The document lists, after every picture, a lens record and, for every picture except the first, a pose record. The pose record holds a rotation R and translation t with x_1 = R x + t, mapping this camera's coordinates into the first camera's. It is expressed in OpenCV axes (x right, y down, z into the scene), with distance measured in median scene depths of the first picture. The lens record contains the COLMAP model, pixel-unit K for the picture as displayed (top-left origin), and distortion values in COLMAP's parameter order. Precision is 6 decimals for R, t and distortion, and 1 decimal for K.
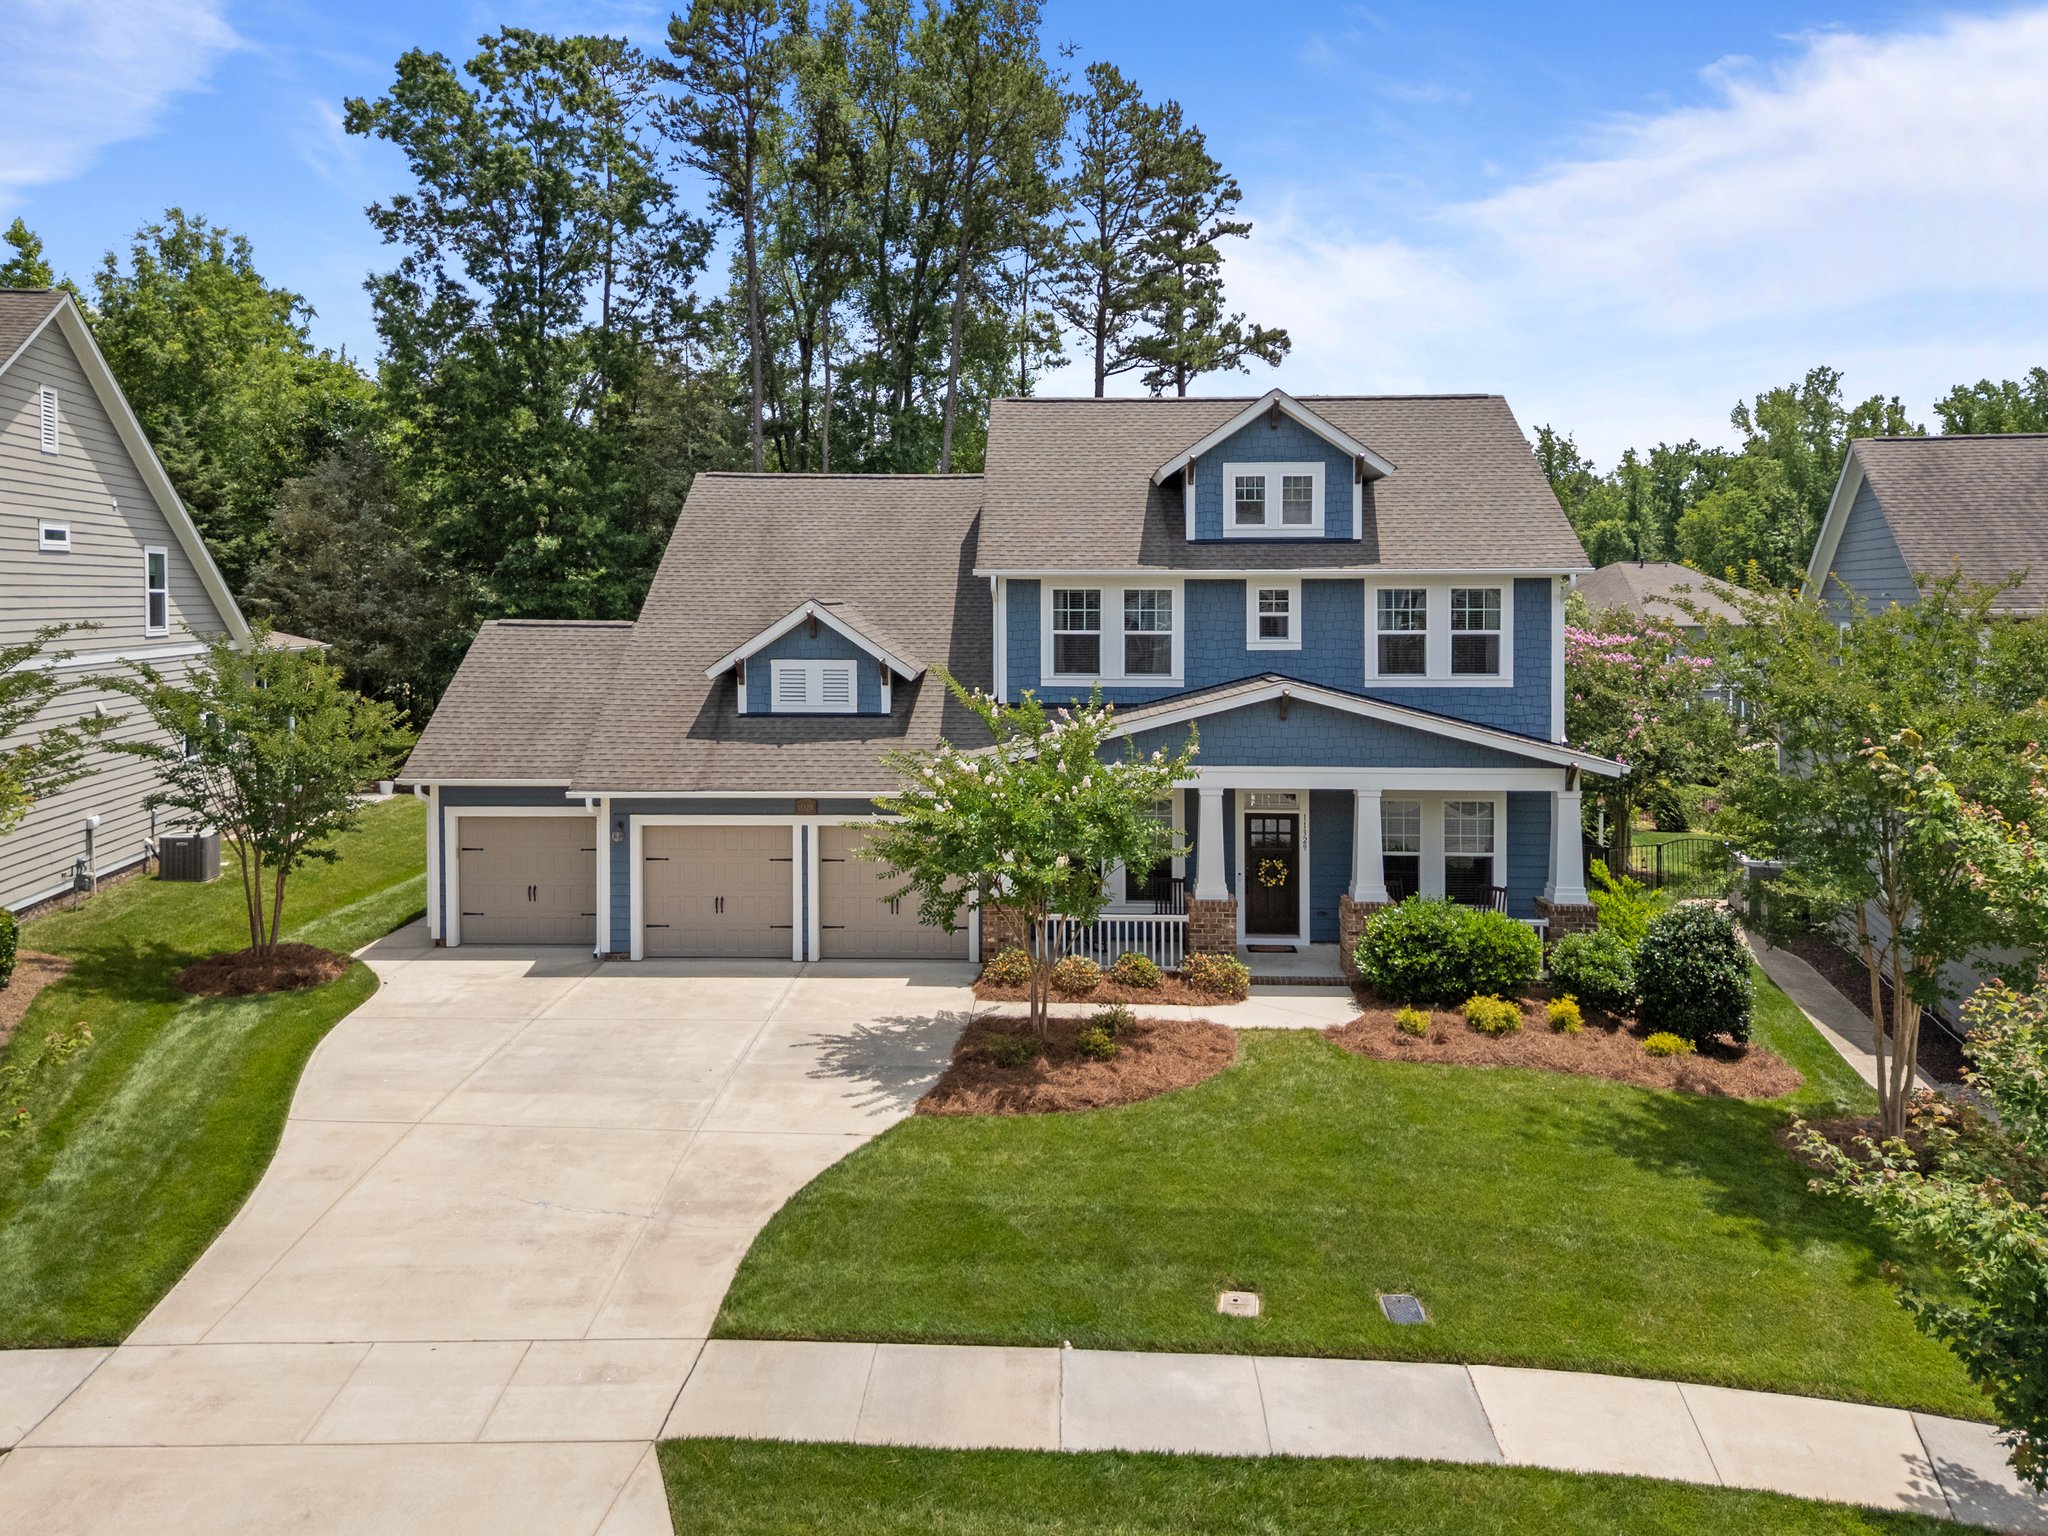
lens RADIAL K [[1552.7, 0, 1015.5], [0, 1552.7, 633.0], [0, 0, 1]] dist [0.047117, -0.038154]
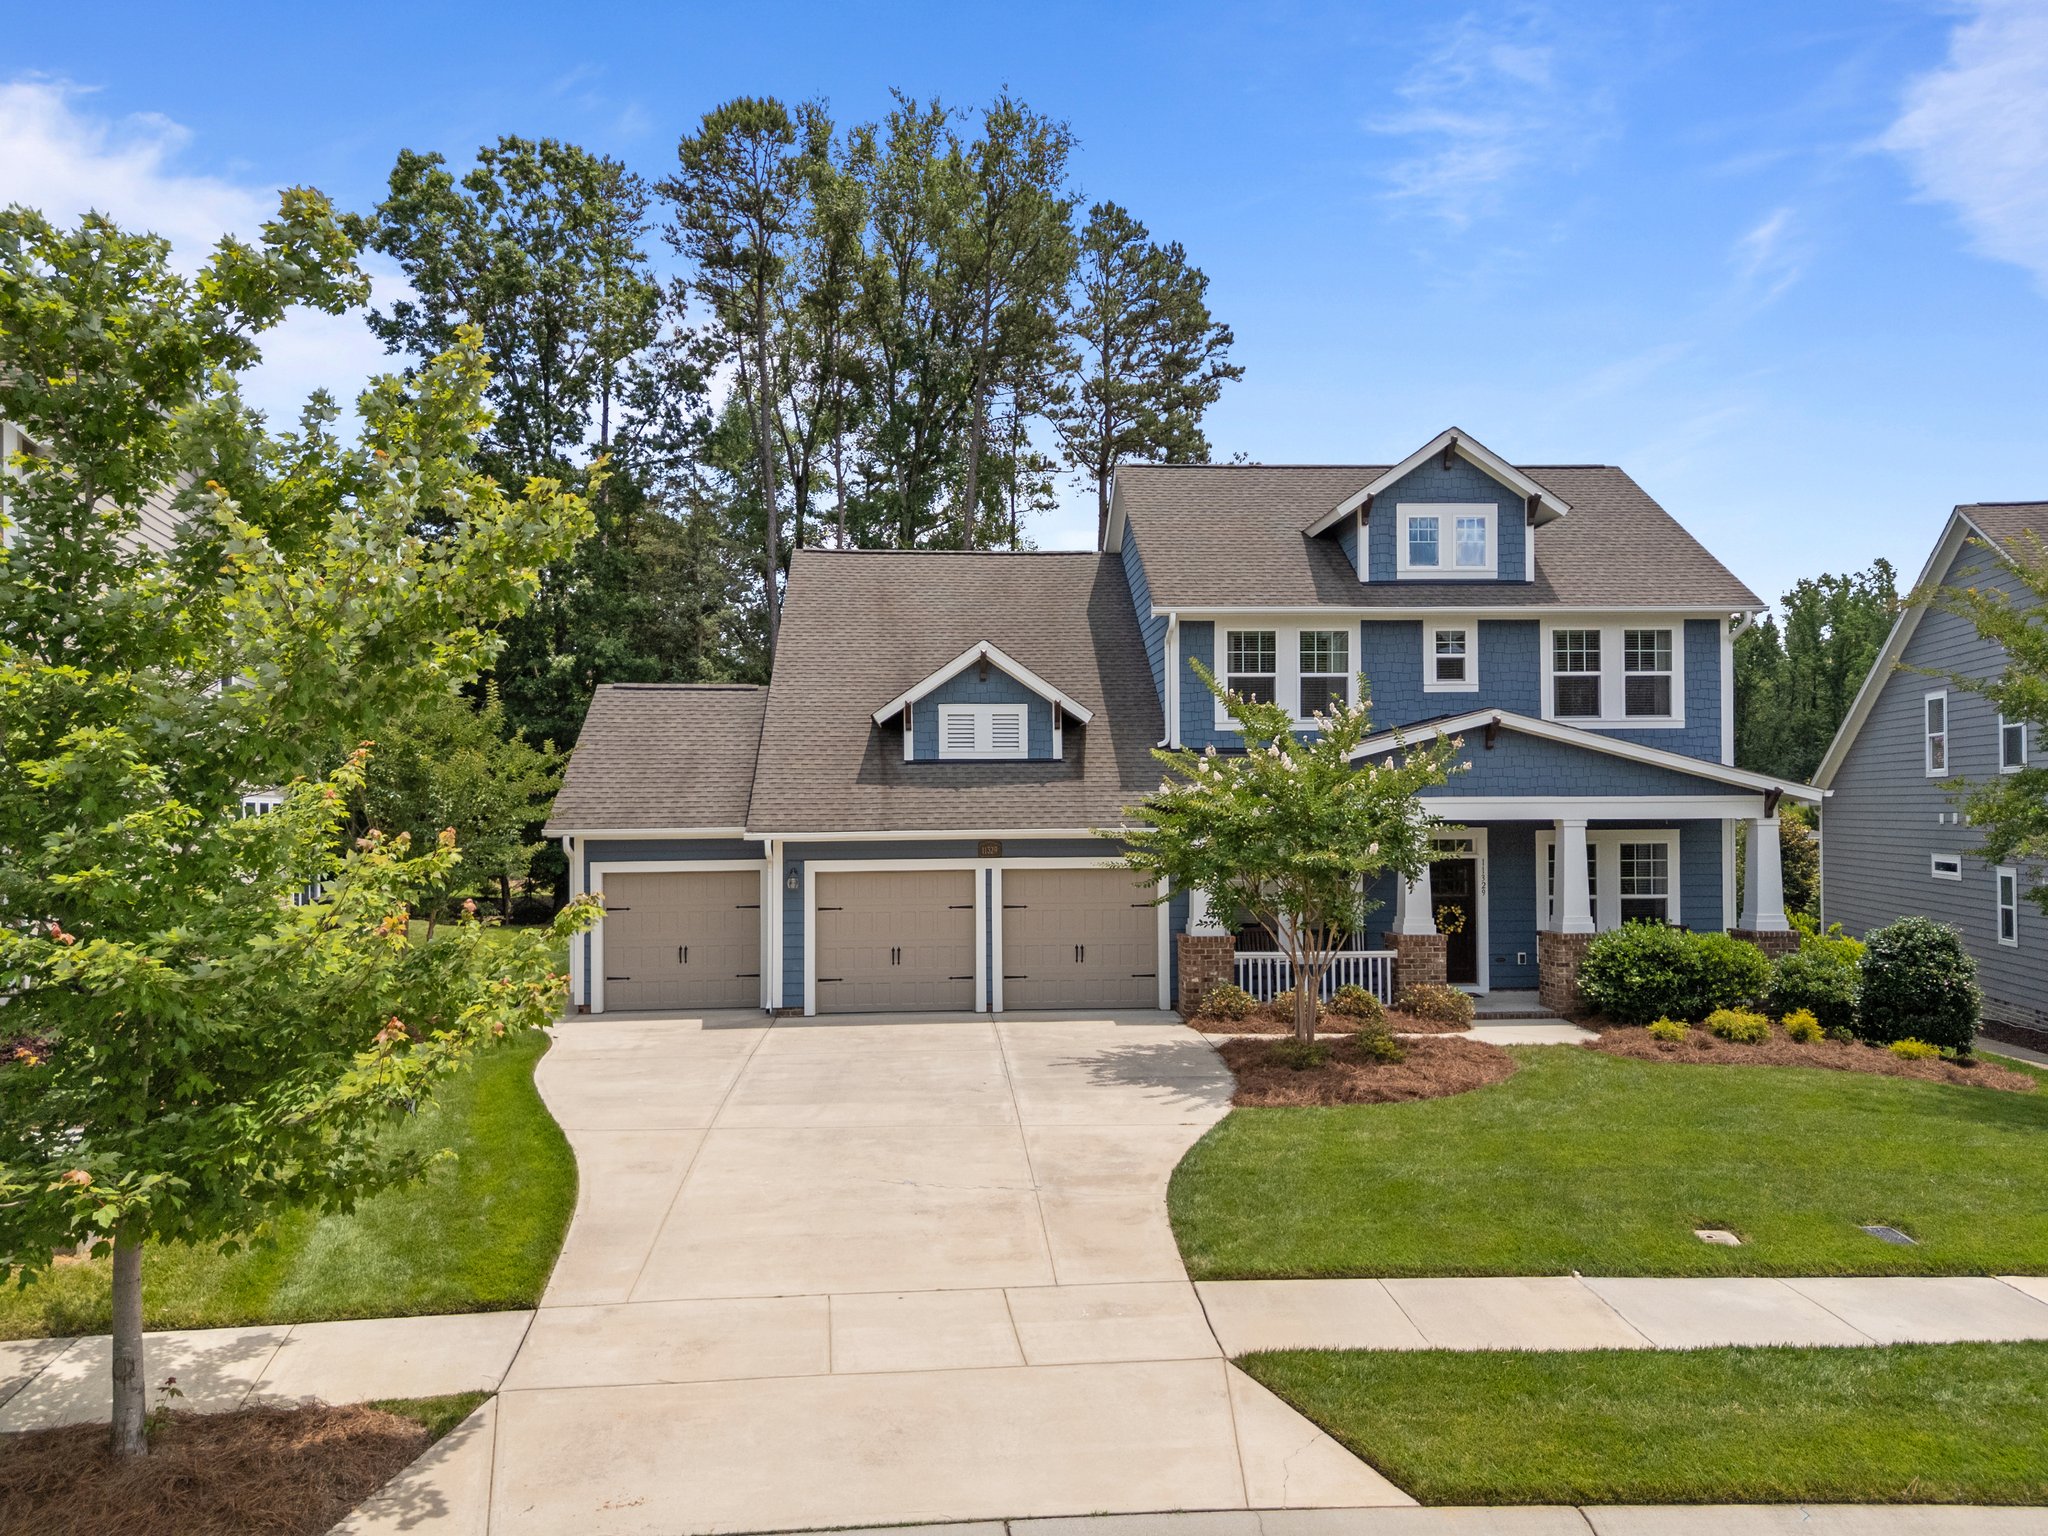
lens RADIAL K [[1519.9, 0, 1028.3], [0, 1519.9, 775.9], [0, 0, 1]] dist [0.072482, -0.078901]
pose [[0.994547, -0.006037, 0.104119, -0.219798], [0.010830, 0.998904, -0.045537, 0.114861], [-0.103730, 0.046417, 0.993522, 0.068740]]
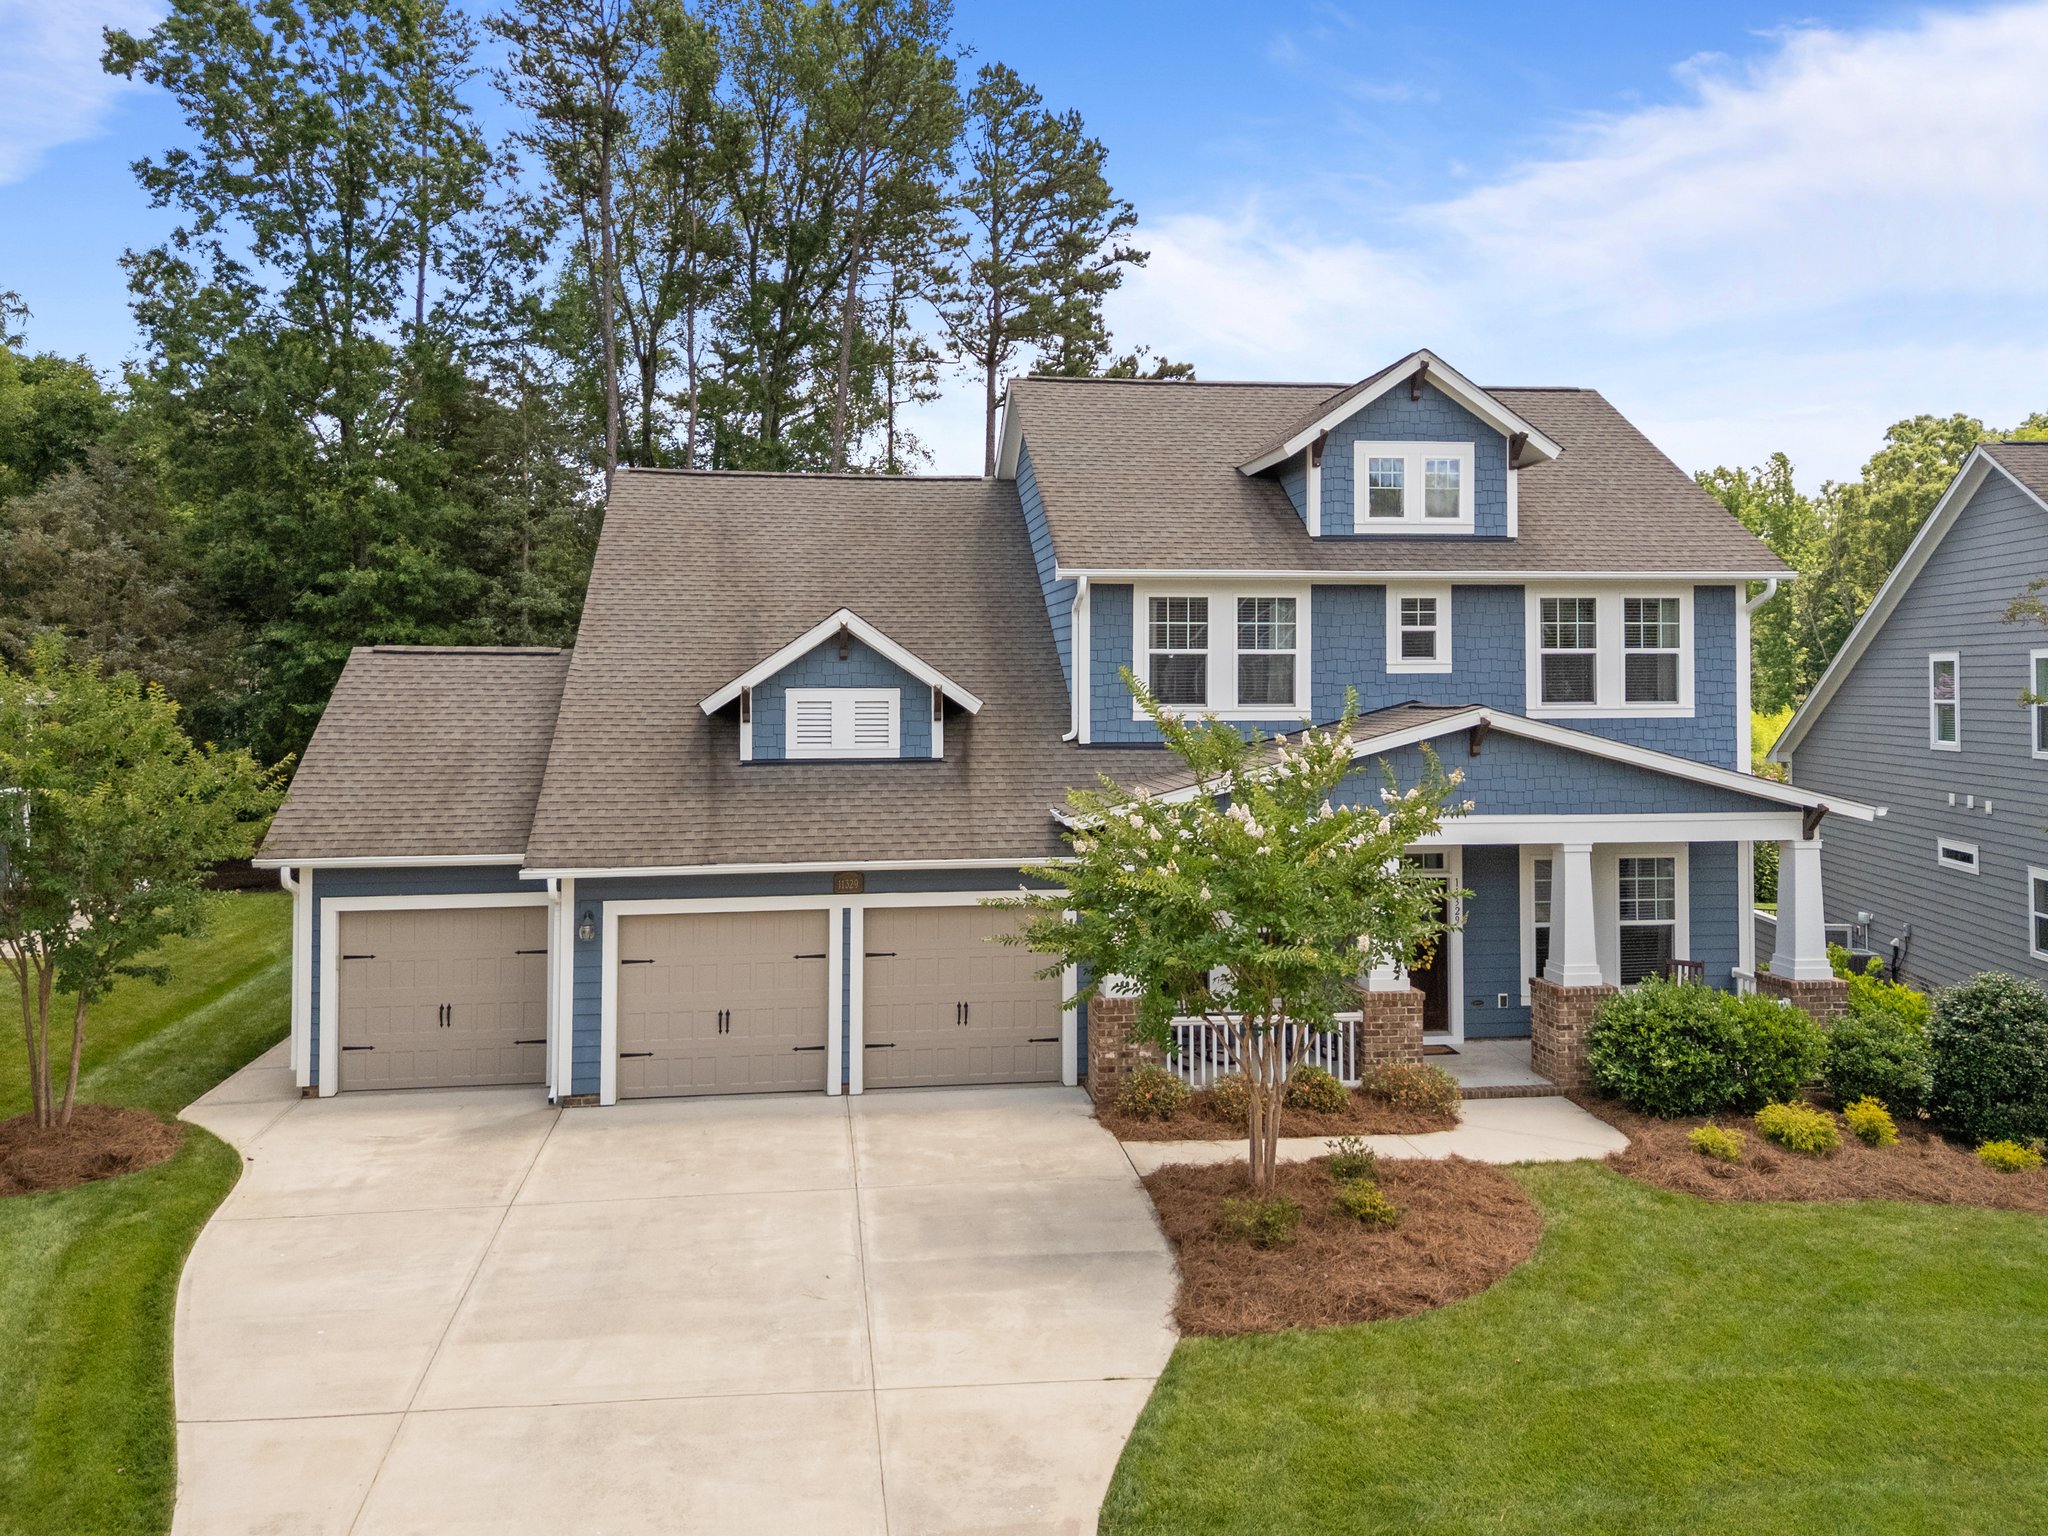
lens RADIAL K [[1552.7, 0, 1015.5], [0, 1552.7, 633.0], [0, 0, 1]] dist [0.047117, -0.038154]
pose [[0.985270, 0.001723, 0.170997, -0.193145], [0.007551, 0.998536, -0.053568, 0.034441], [-0.170839, 0.054070, 0.983814, 0.260711]]
